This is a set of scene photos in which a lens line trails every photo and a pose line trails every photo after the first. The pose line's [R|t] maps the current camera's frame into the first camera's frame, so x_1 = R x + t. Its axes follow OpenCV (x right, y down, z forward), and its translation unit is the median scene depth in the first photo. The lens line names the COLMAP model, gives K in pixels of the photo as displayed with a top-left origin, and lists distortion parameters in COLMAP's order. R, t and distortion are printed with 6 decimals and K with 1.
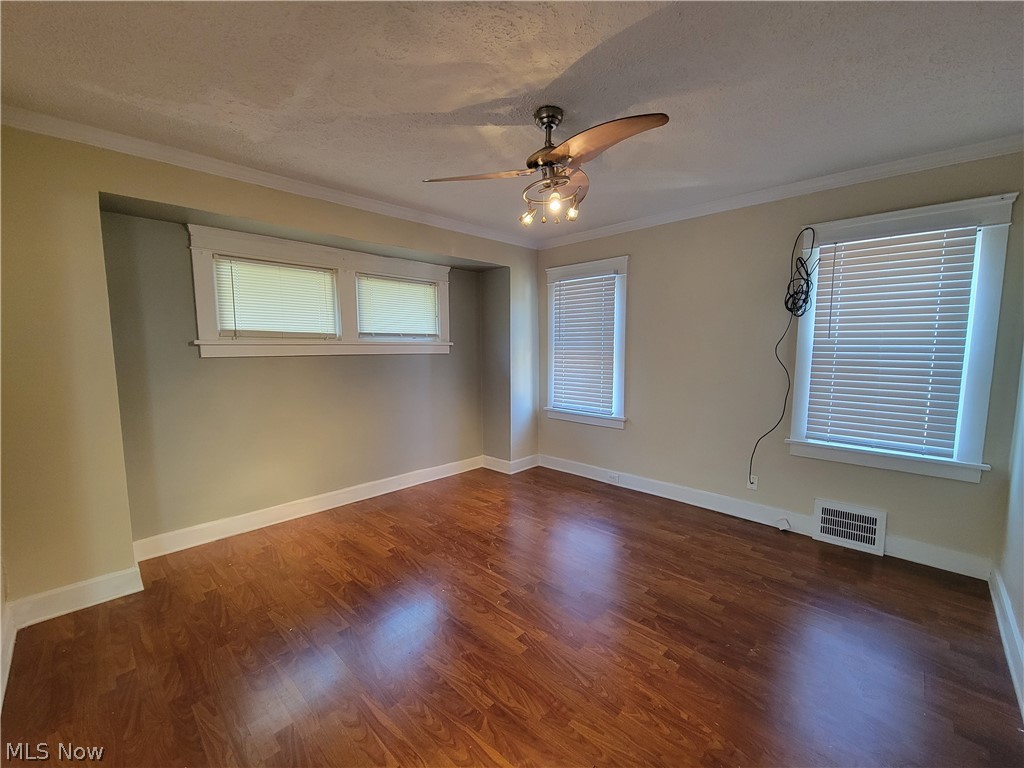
lens RADIAL K [[418.6, 0, 512.1], [0, 418.6, 390.1], [0, 0, 1]] dist [-0.001134, 0.000084]
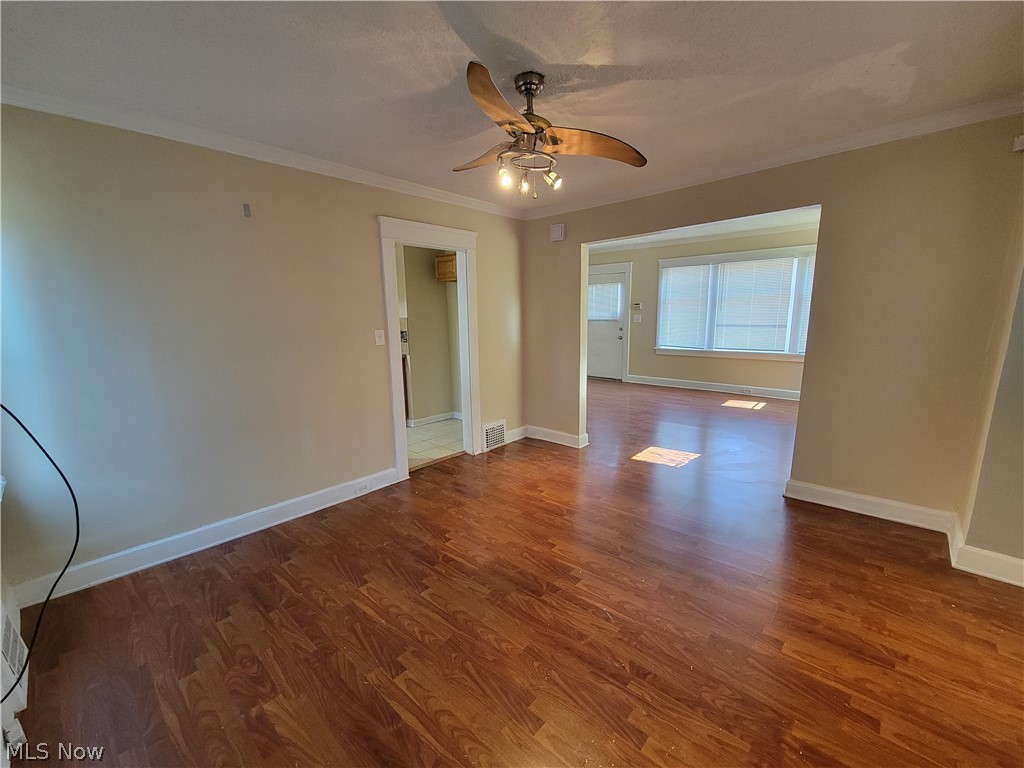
lens RADIAL K [[418.6, 0, 511.7], [0, 418.6, 387.1], [0, 0, 1]] dist [-0.001134, 0.000084]
pose [[-0.999383, 0.026956, -0.022527, 0.122926], [0.019211, 0.956235, 0.291970, -0.188579], [0.029412, 0.291357, -0.956162, 1.546886]]
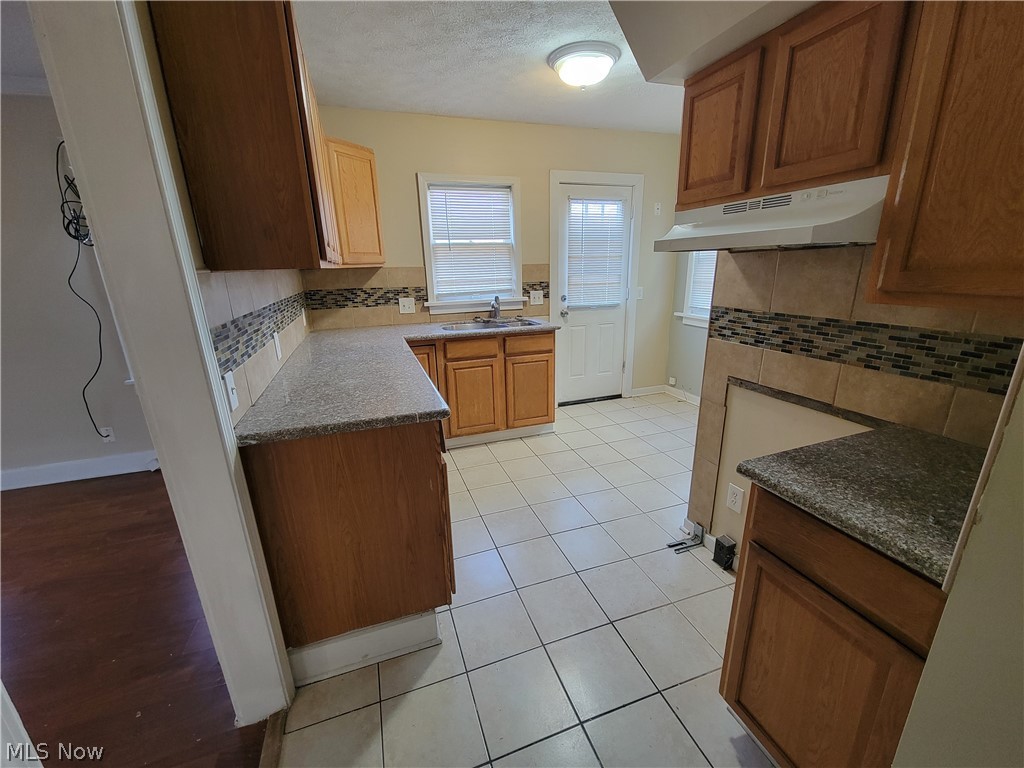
lens RADIAL K [[418.6, 0, 512.9], [0, 418.6, 384.3], [0, 0, 1]] dist [-0.001134, 0.000084]
pose [[0.450314, -0.254834, 0.855732, 0.266849], [0.120962, 0.966982, 0.224309, 0.021536], [-0.884638, 0.002501, 0.466271, -0.233550]]
